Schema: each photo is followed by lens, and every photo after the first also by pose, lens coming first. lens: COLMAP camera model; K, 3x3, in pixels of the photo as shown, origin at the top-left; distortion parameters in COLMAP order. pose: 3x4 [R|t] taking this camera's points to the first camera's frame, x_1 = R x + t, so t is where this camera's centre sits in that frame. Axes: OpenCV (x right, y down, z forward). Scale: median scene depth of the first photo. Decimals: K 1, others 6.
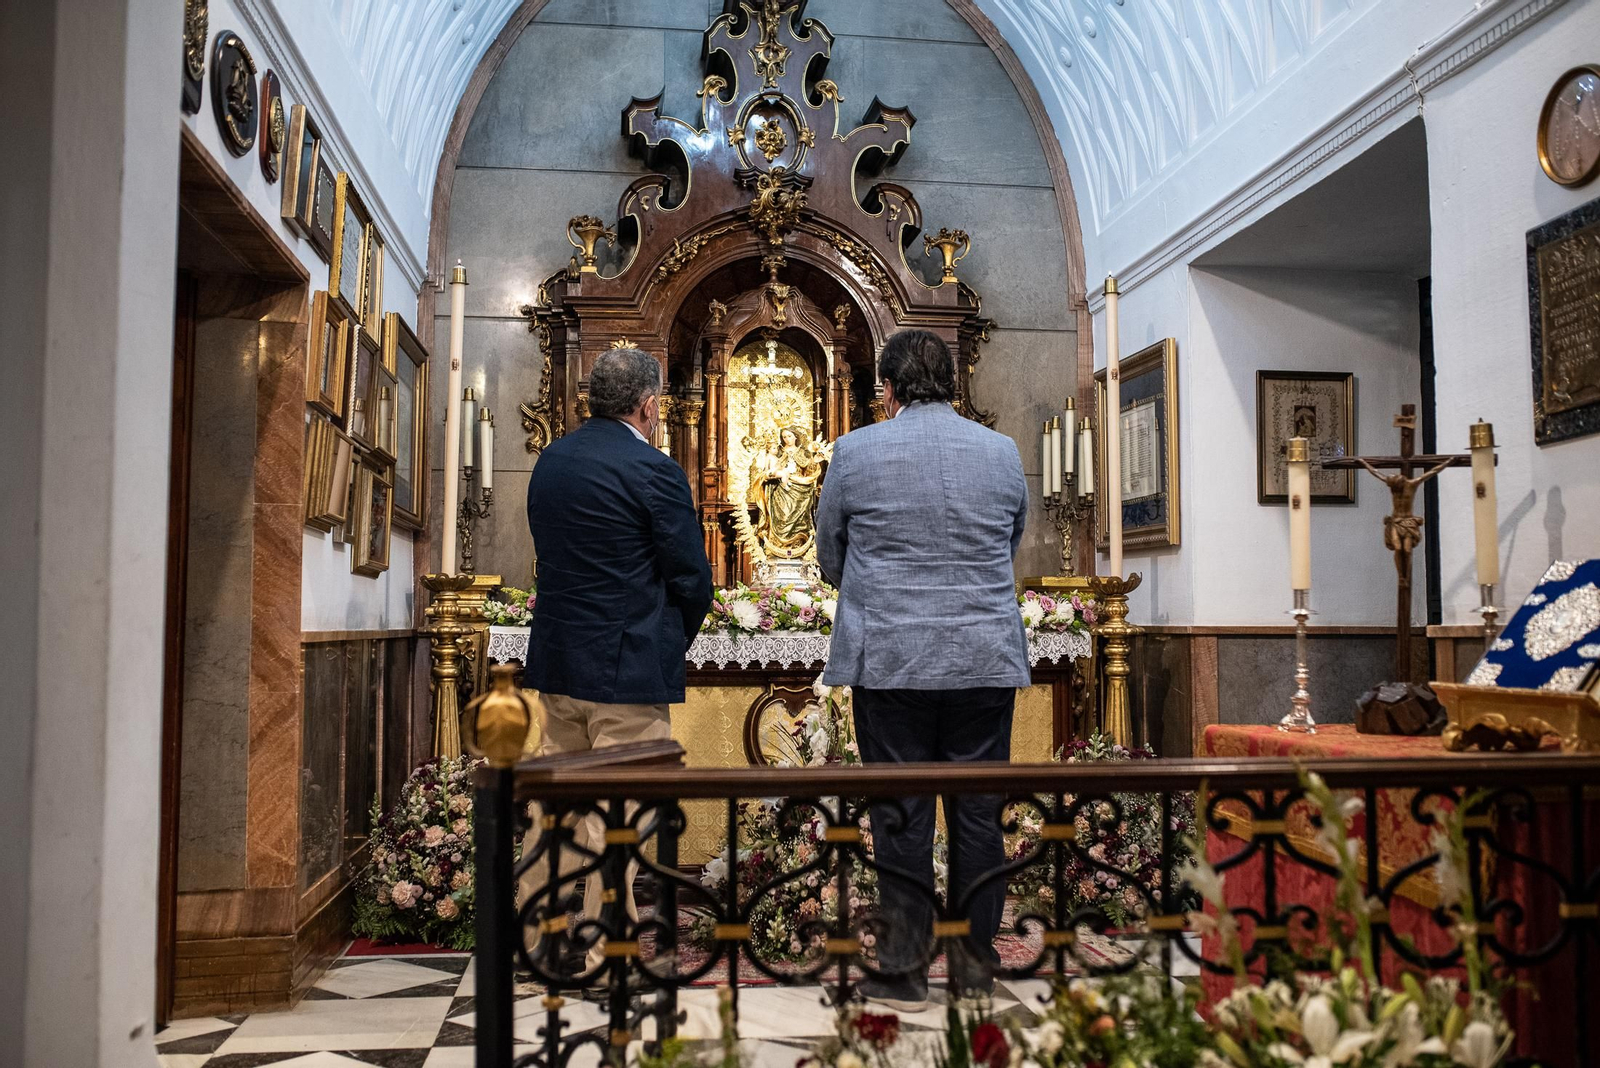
lens RADIAL K [[1517.7, 0, 794.6], [0, 1517.7, 537.3], [0, 0, 1]] dist [-0.070947, 0.098501]
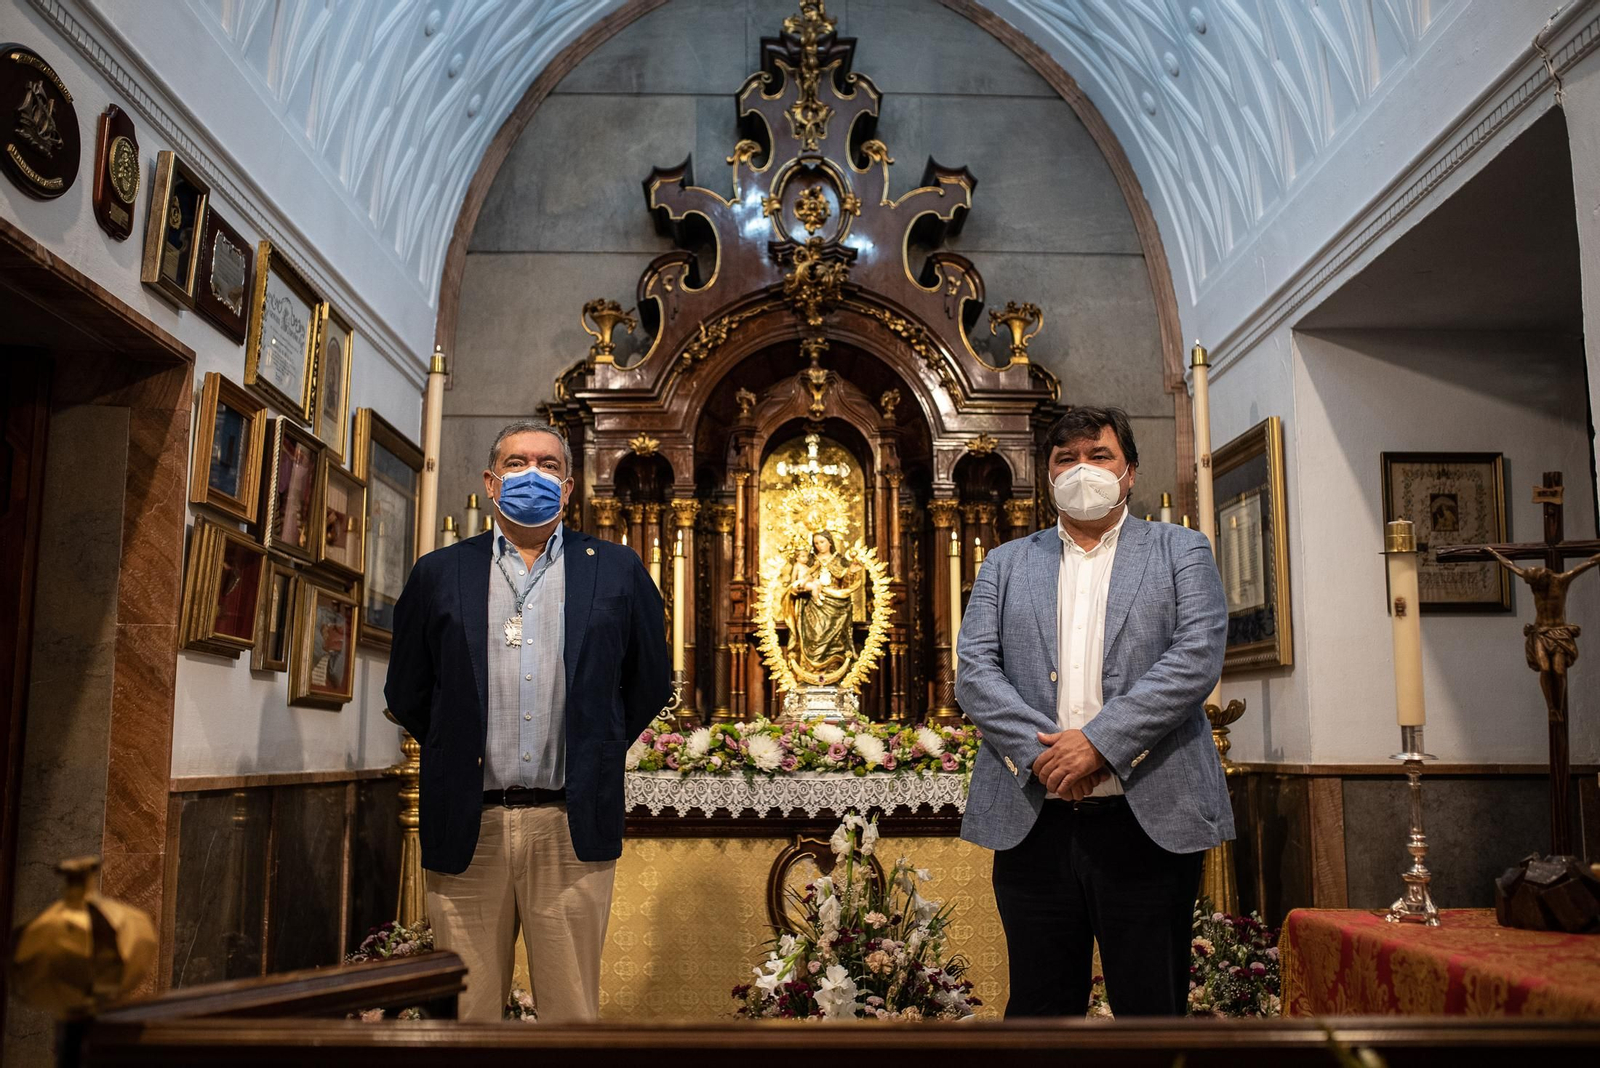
lens RADIAL K [[1530.3, 0, 797.8], [0, 1530.3, 537.7], [0, 0, 1]] dist [-0.067210, 0.092884]
pose [[0.994430, -0.016341, -0.104129, 0.072605], [0.007999, 0.996760, -0.080032, -0.000032], [0.105100, 0.078753, 0.991339, 0.141578]]
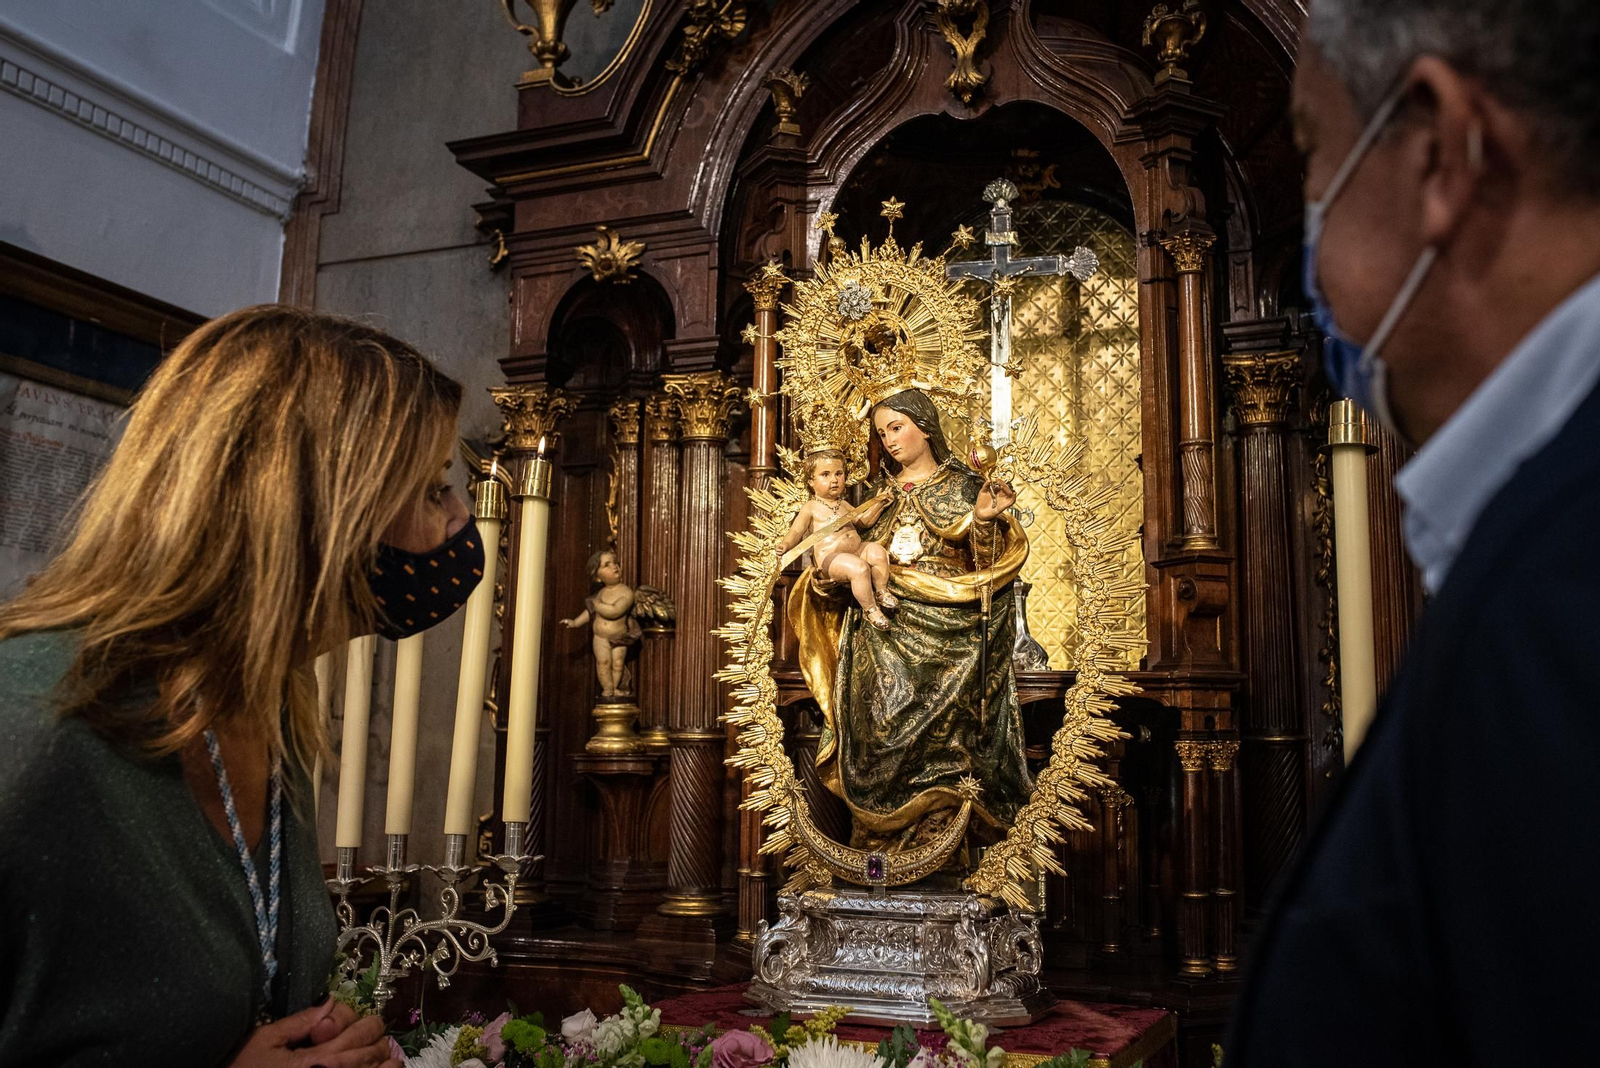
lens RADIAL K [[1517.7, 0, 794.6], [0, 1517.7, 537.3], [0, 0, 1]] dist [-0.070947, 0.098501]
pose [[0.868747, -0.061194, -0.491461, 0.113069], [0.013386, 0.994876, -0.100216, -0.019911], [0.495075, 0.080484, 0.865114, 0.753100]]
